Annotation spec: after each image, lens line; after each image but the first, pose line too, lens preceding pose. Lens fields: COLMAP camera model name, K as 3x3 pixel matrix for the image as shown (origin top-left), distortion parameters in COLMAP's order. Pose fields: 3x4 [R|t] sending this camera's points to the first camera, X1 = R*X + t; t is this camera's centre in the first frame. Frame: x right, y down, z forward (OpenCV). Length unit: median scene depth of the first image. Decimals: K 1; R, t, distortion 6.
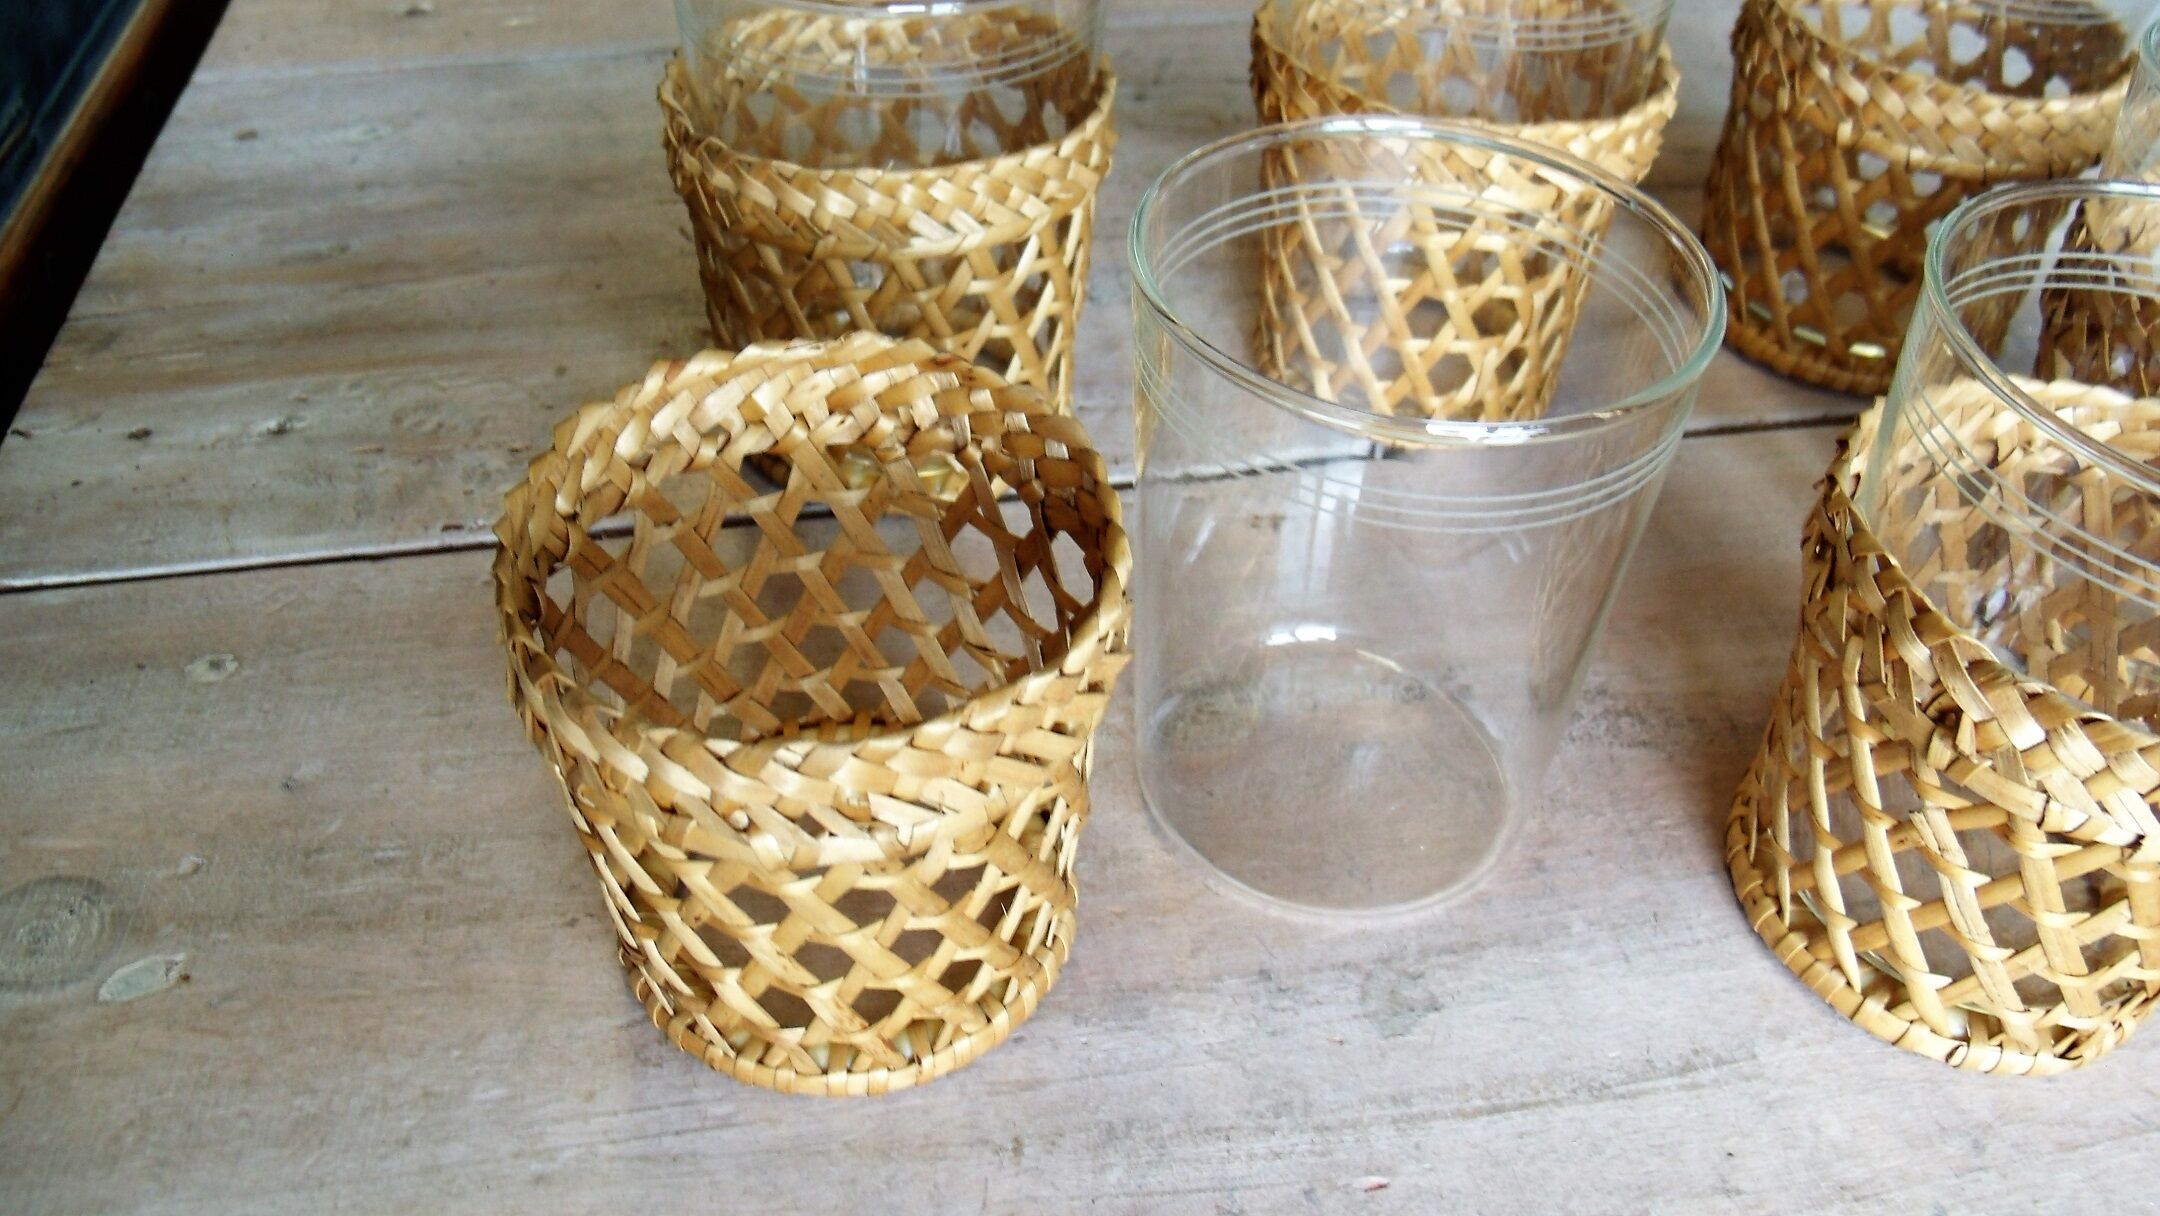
lens RADIAL K [[1942.4, 0, 1084.6], [0, 1942.4, 568.7], [0, 0, 1]] dist [-0.114843, 0.007878]
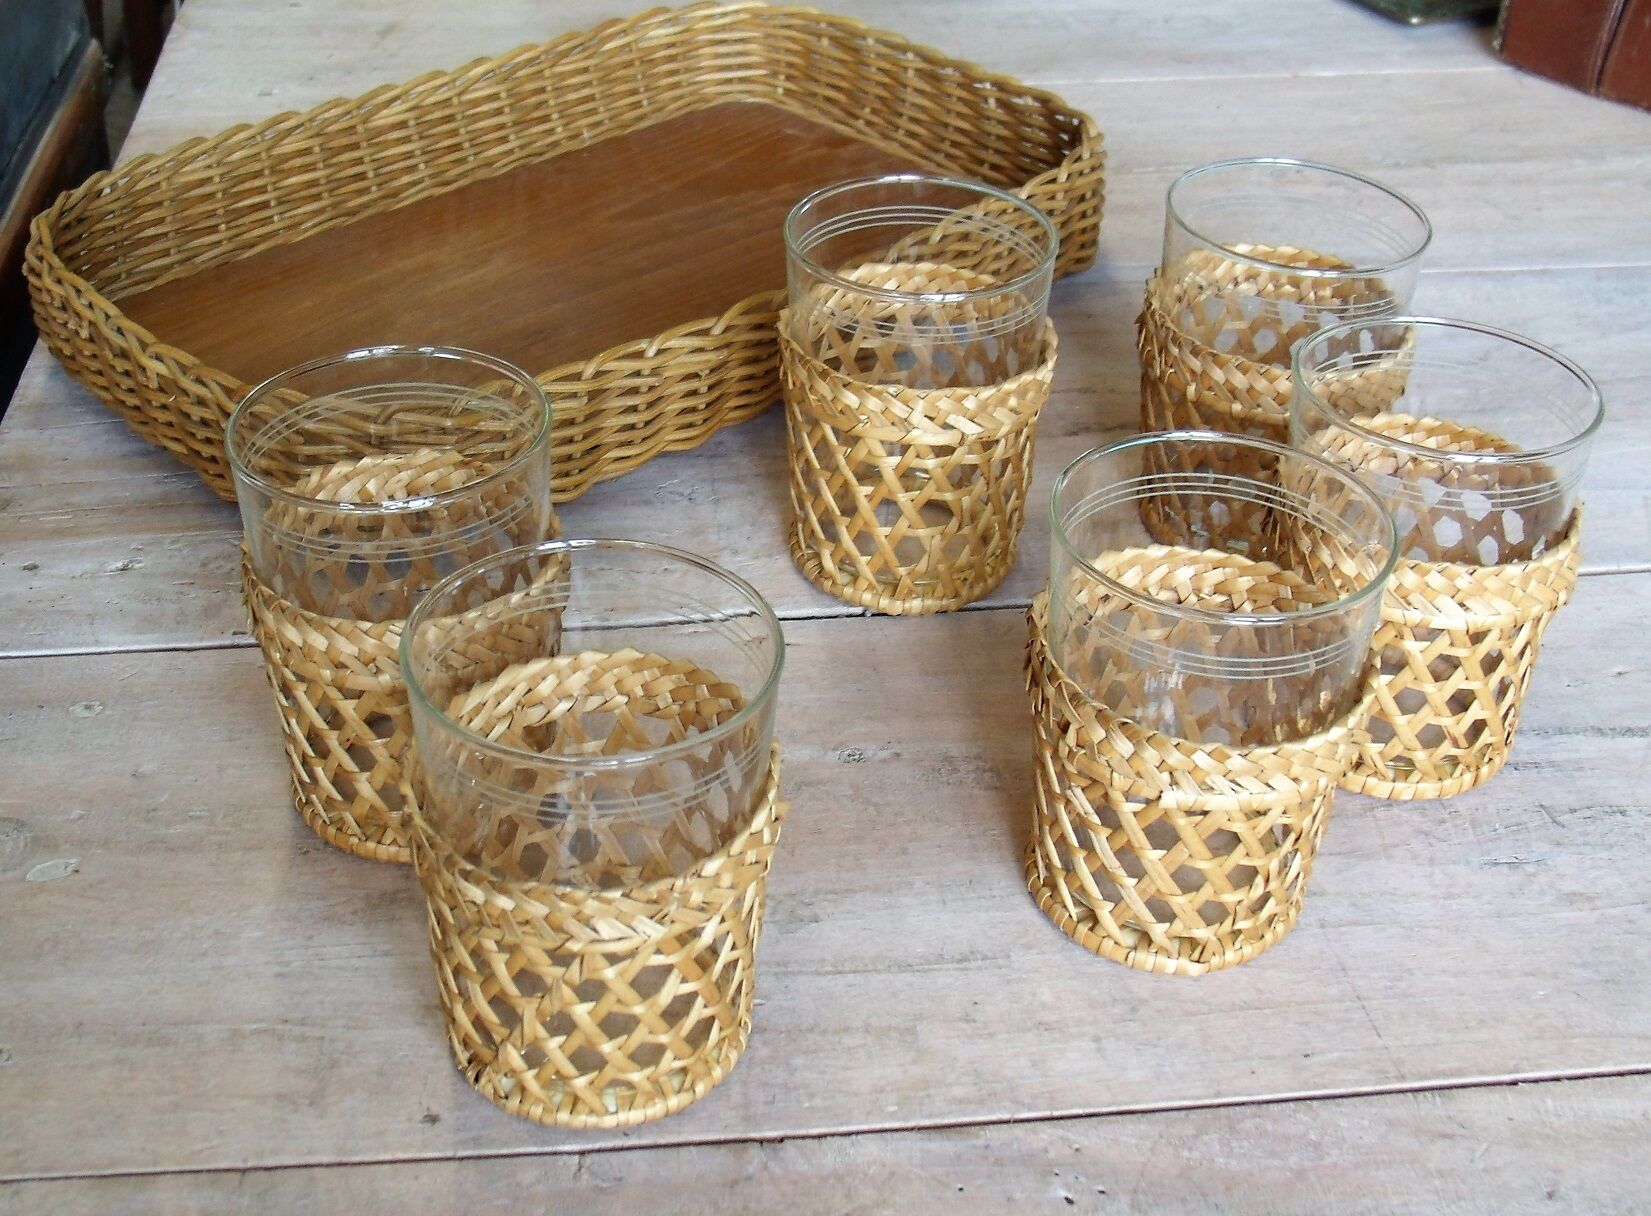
lens RADIAL K [[2664.7, 0, 825.5], [0, 2664.7, 608.0], [0, 0, 1]] dist [-0.182068, 0.162593]
pose [[0.997213, 0.028290, -0.069034, 0.334850], [-0.035850, 0.993190, -0.110856, 0.211320], [0.065427, 0.113022, 0.991436, -1.265972]]
